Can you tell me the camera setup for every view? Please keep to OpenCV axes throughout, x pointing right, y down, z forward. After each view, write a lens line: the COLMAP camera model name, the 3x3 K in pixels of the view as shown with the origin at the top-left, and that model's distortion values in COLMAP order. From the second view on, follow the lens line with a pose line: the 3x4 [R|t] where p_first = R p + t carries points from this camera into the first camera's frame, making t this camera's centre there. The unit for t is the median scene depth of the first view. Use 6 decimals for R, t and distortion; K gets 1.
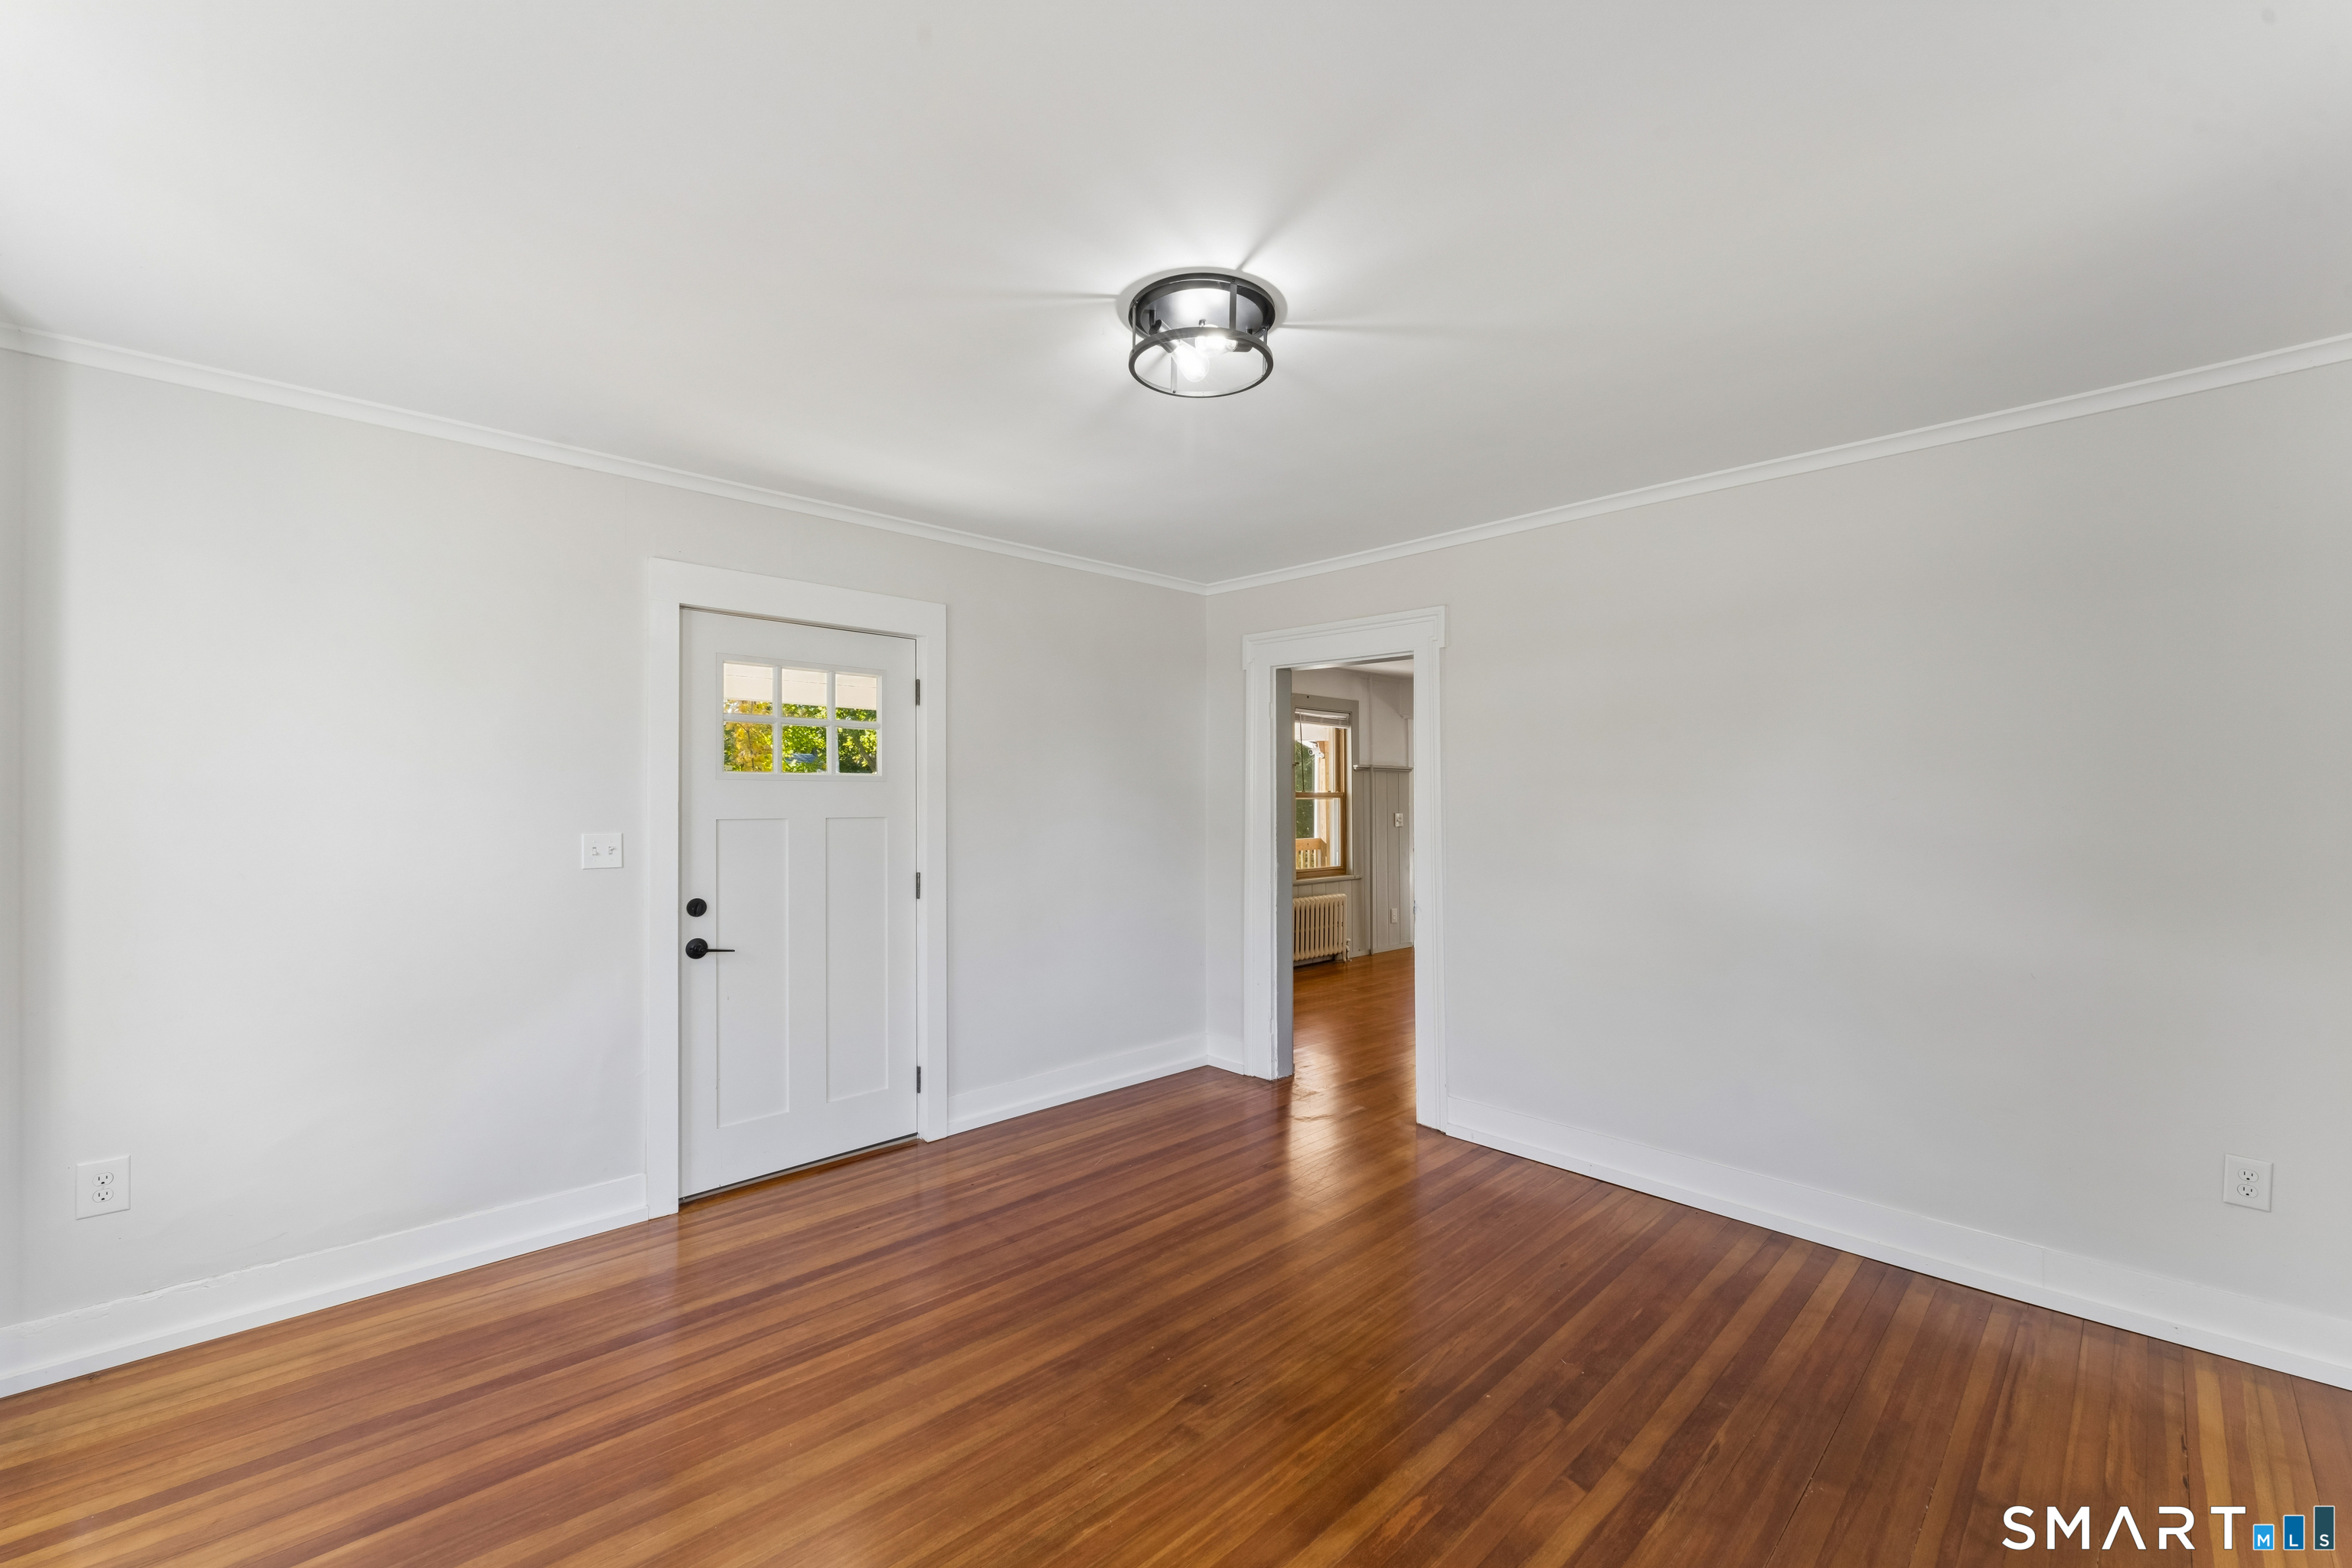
lens RADIAL K [[950.0, 0, 1176.0], [0, 950.0, 784.0], [0, 0, 1]] dist [-0.001070, -0.000269]
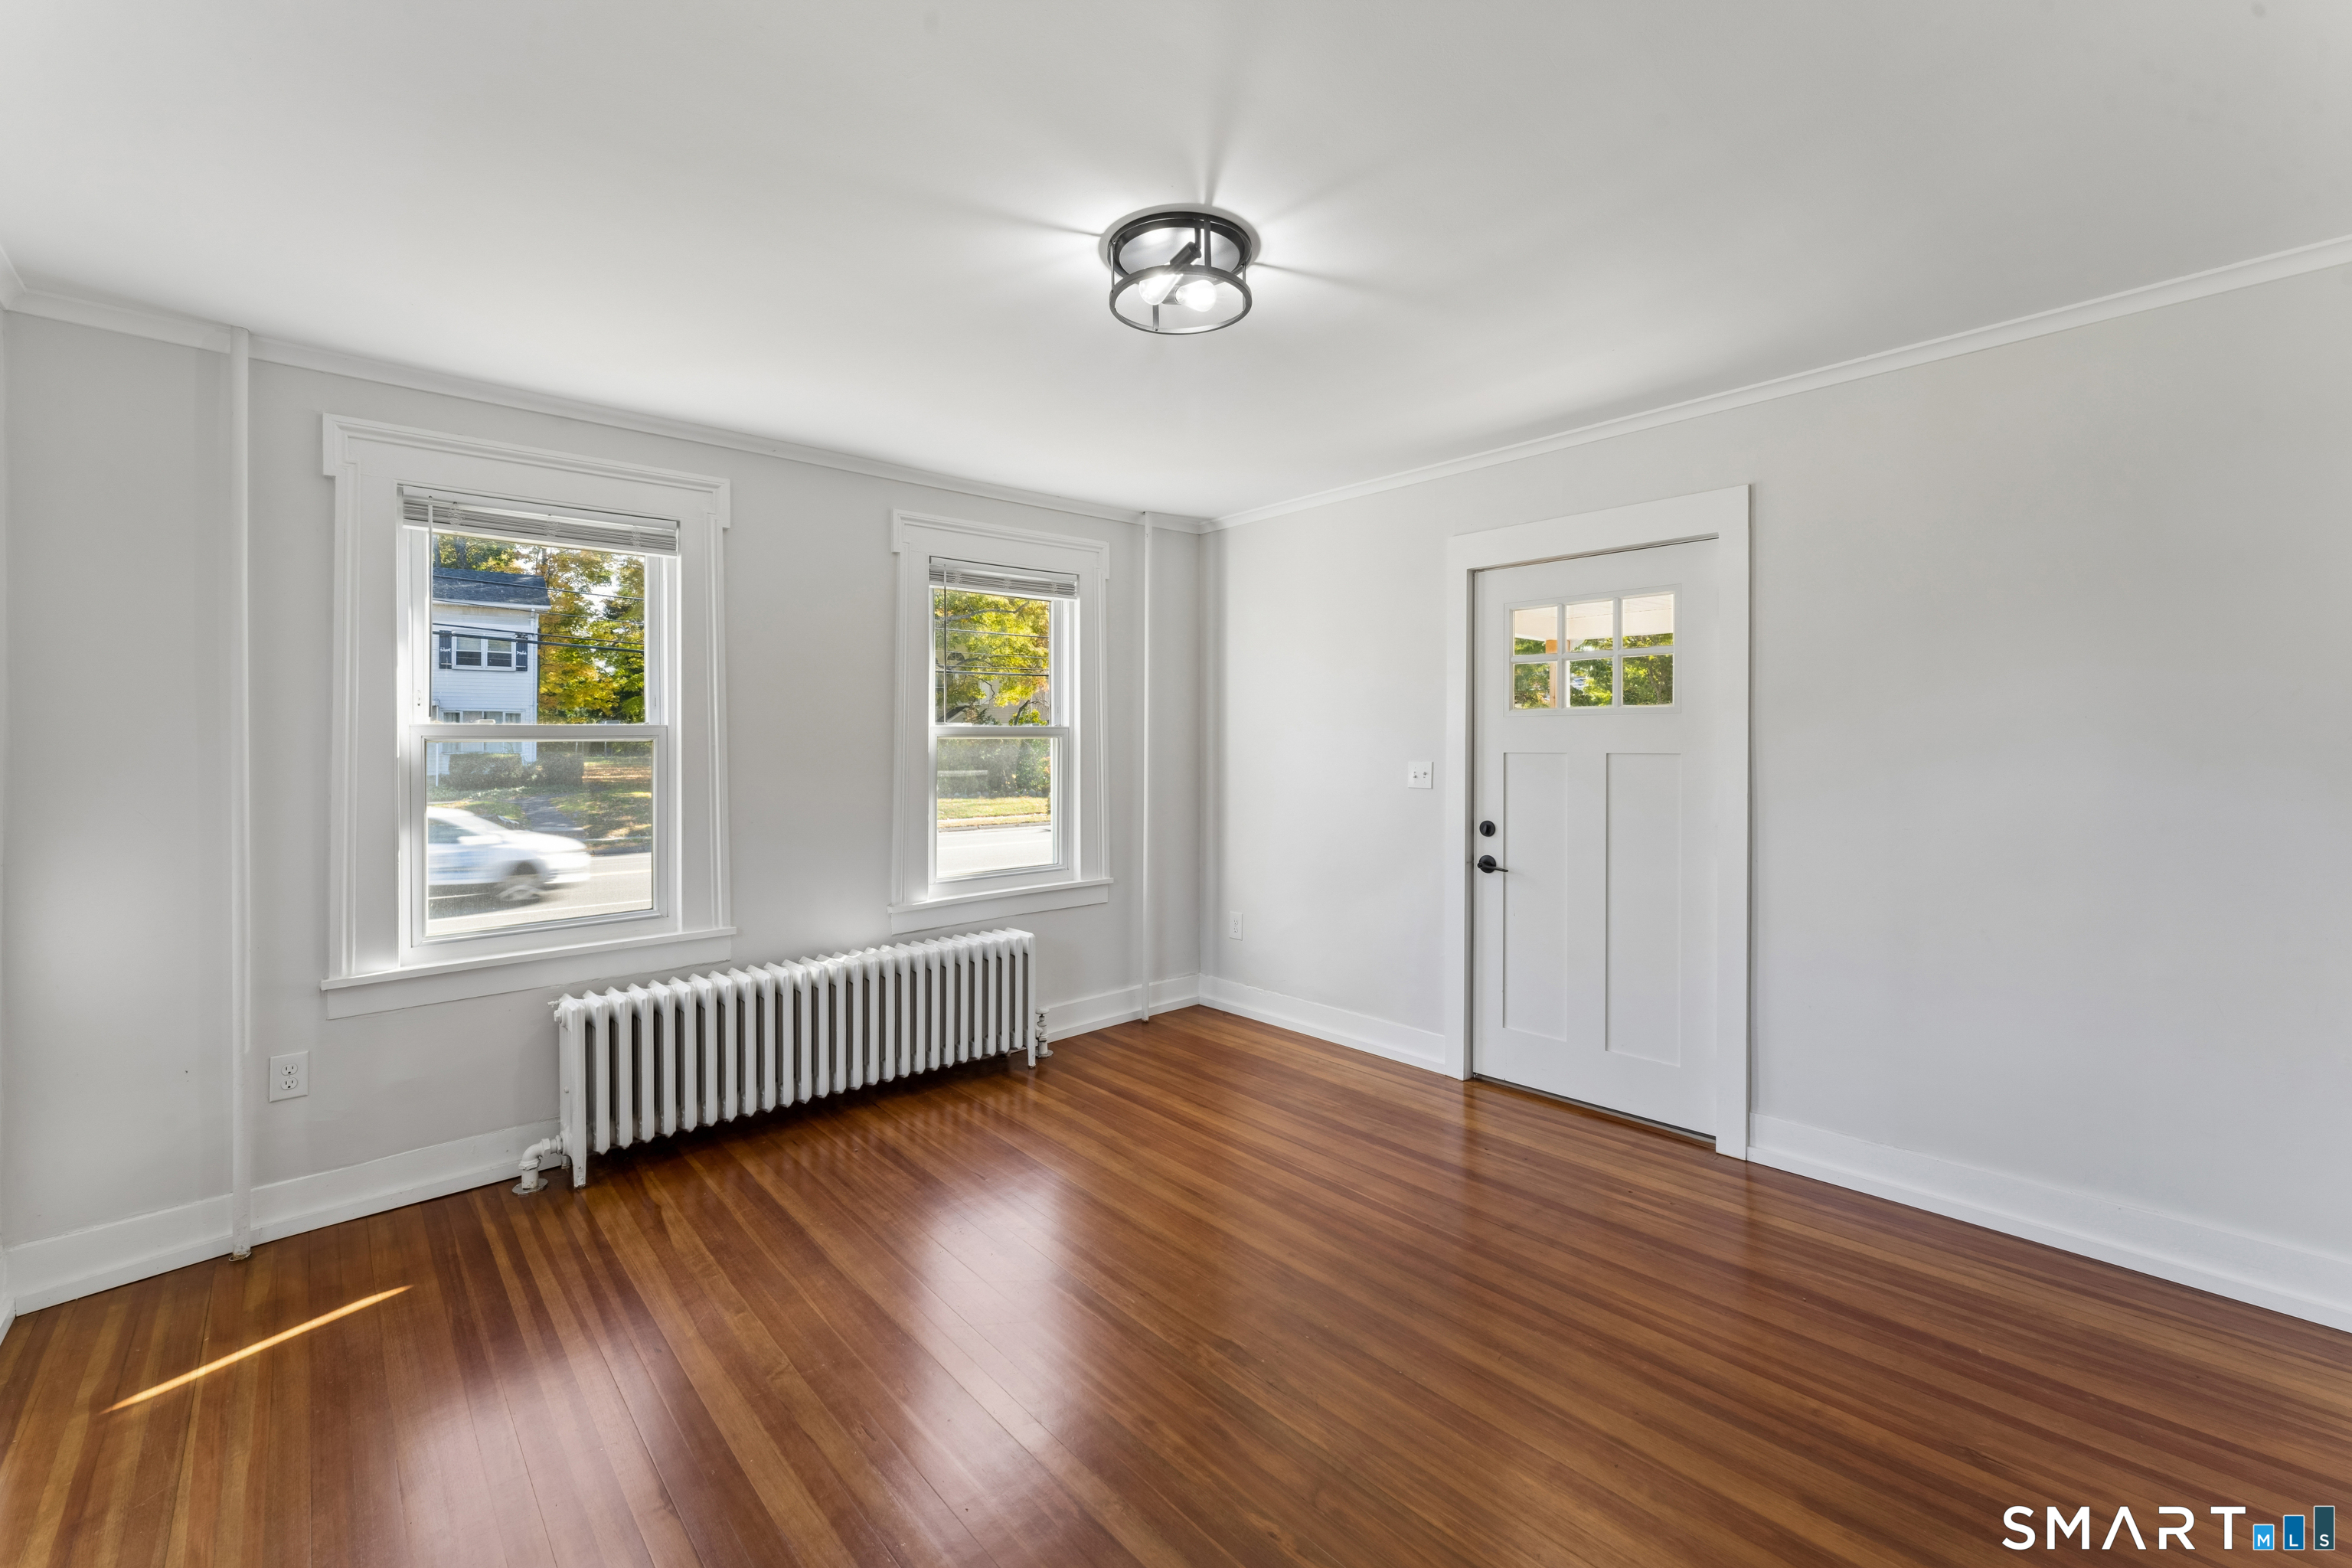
lens RADIAL K [[958.5, 0, 1175.2], [0, 958.5, 739.9], [0, 0, 1]] dist [-0.000076, -0.000123]
pose [[-0.017958, 0.001881, -0.999837, 0.661673], [0.022109, 0.999754, 0.001484, 0.010861], [0.999594, -0.022079, -0.017995, 0.638183]]
